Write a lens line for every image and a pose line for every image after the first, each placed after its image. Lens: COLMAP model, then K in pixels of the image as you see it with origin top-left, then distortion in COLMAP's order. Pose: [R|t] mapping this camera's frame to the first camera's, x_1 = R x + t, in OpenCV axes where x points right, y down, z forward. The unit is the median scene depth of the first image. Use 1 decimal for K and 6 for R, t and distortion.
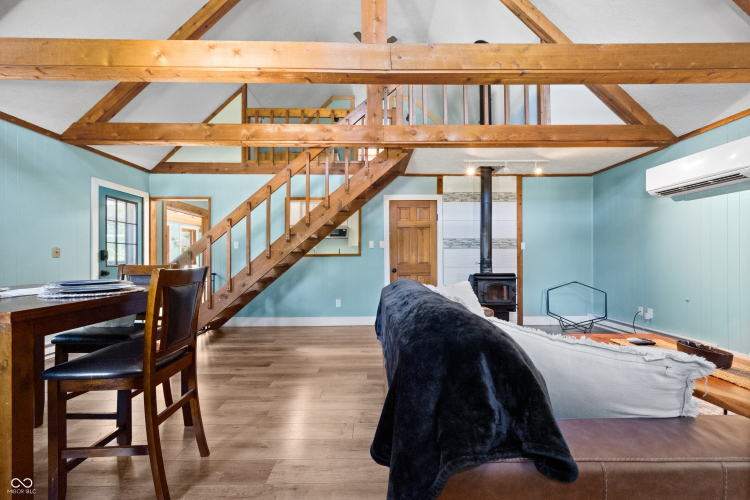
lens RADIAL K [[310.8, 0, 373.6], [0, 310.8, 256.1], [0, 0, 1]] dist [-0.002204, -0.000274]
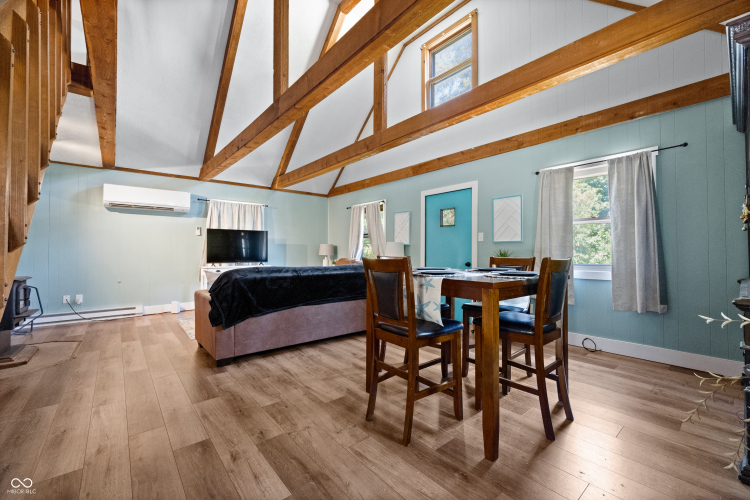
lens RADIAL K [[310.8, 0, 374.2], [0, 310.8, 251.3], [0, 0, 1]] dist [-0.002204, -0.000274]
pose [[-0.633539, 0.003883, 0.773701, -1.154795], [-0.008409, 0.999894, -0.011904, 0.012141], [-0.773665, -0.014047, -0.633439, 1.325333]]
